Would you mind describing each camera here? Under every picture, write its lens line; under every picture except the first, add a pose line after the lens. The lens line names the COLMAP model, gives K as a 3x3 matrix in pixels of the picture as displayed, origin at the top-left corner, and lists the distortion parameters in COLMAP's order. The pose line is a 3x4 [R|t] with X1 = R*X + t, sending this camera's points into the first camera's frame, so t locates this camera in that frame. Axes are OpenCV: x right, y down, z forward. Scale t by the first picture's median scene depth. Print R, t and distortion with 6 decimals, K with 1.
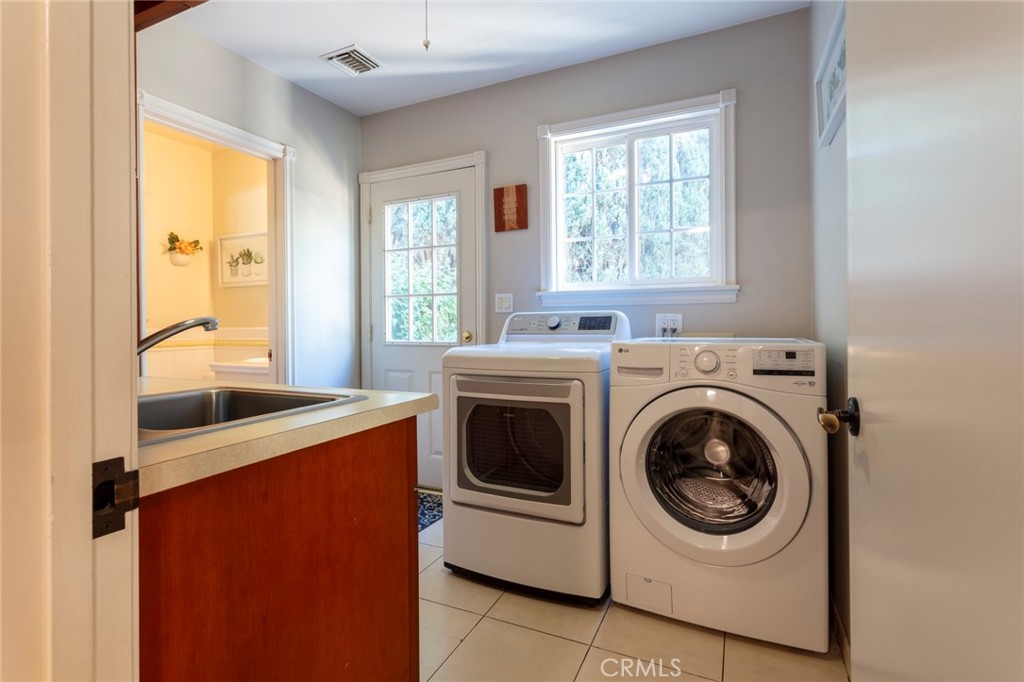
lens RADIAL K [[487.1, 0, 511.9], [0, 487.1, 330.3], [0, 0, 1]] dist [-0.002633, -0.000123]
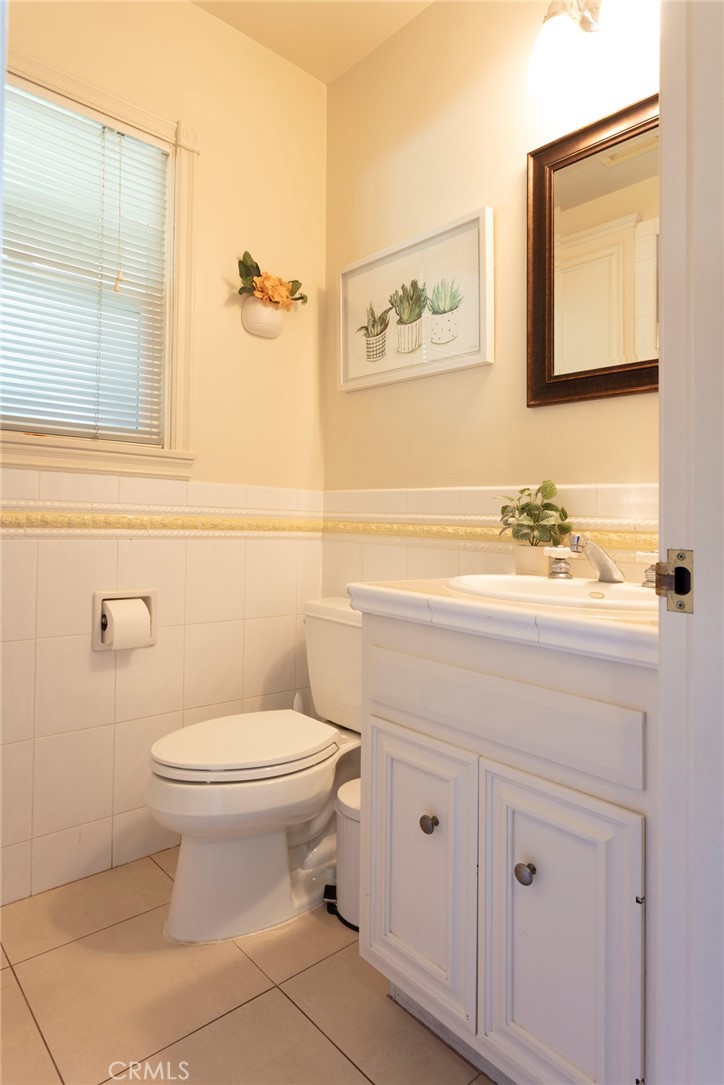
lens RADIAL K [[646.6, 0, 361.1], [0, 646.6, 538.7], [0, 0, 1]] dist [0.004114, 0.000678]
pose [[0.917751, 0.037250, -0.395405, -0.371821], [-0.030943, 0.999272, 0.022320, 0.024148], [0.395949, -0.008250, 0.918236, 0.515479]]
